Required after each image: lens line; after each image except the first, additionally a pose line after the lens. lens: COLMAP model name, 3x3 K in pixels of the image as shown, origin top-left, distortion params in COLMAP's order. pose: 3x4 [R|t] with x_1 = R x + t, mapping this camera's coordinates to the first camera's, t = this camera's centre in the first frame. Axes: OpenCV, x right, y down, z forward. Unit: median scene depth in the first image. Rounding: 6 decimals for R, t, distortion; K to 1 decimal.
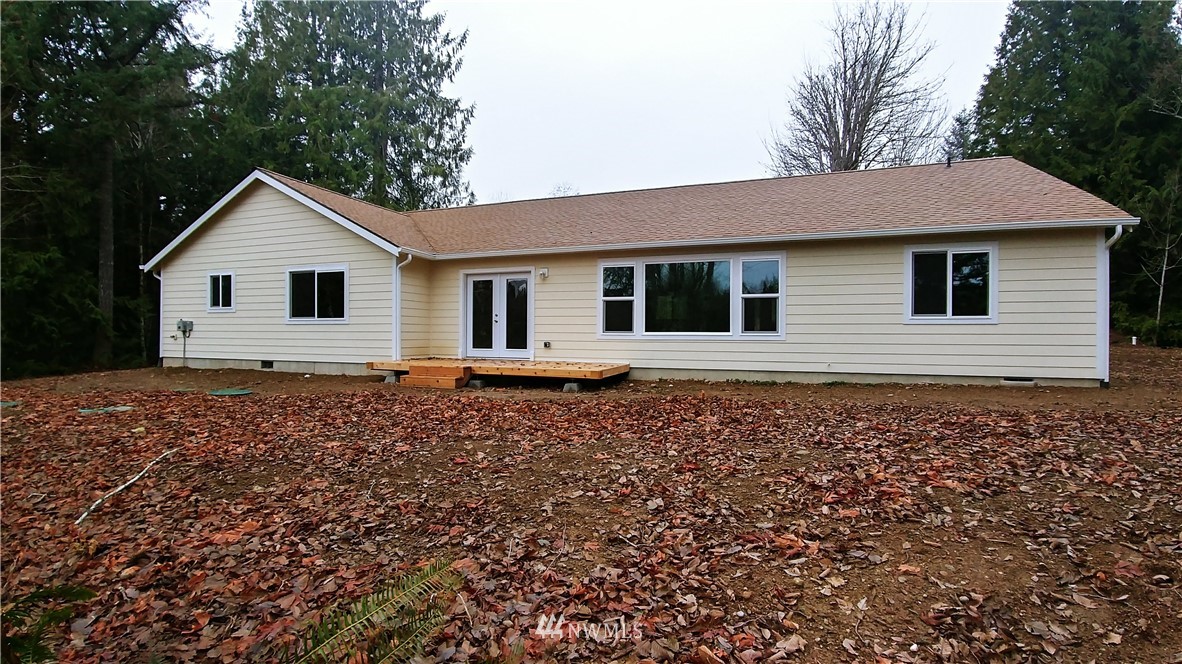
lens RADIAL K [[524.0, 0, 593.5], [0, 524.0, 336.5], [0, 0, 1]] dist [-0.013544, -0.010576]
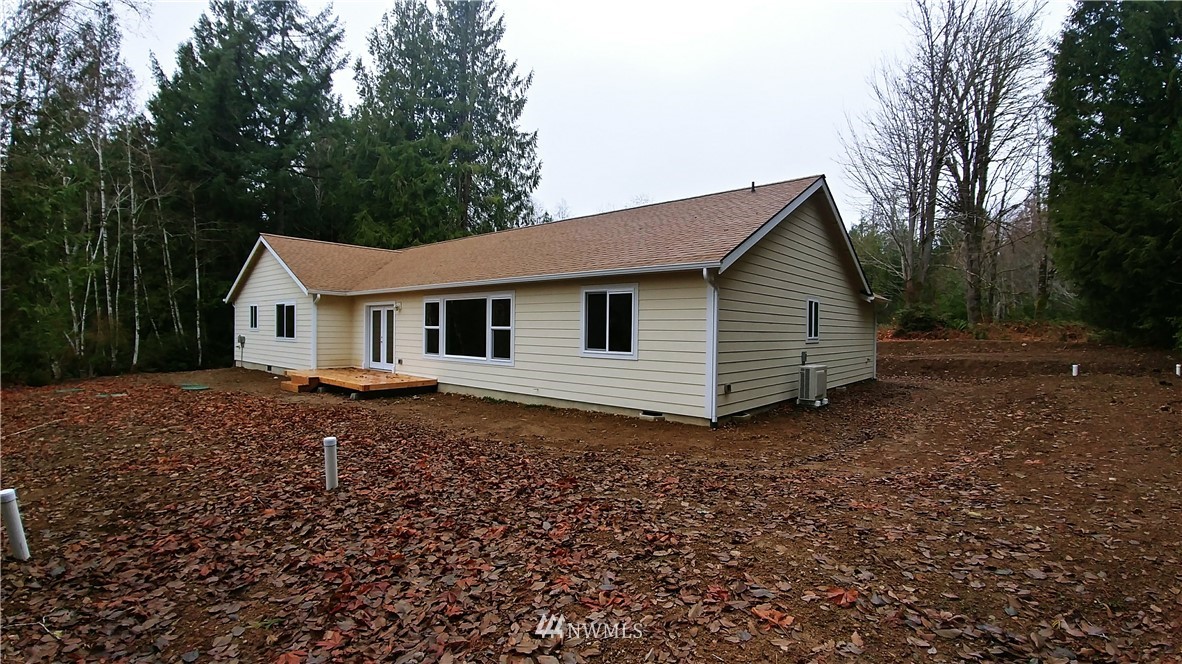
lens RADIAL K [[524.0, 0, 593.5], [0, 524.0, 336.5], [0, 0, 1]] dist [-0.013544, -0.010576]
pose [[0.932077, 0.012094, -0.362057, 0.790226], [-0.009439, 0.999914, 0.009103, -0.059595], [0.362136, -0.005068, 0.932111, -0.031456]]
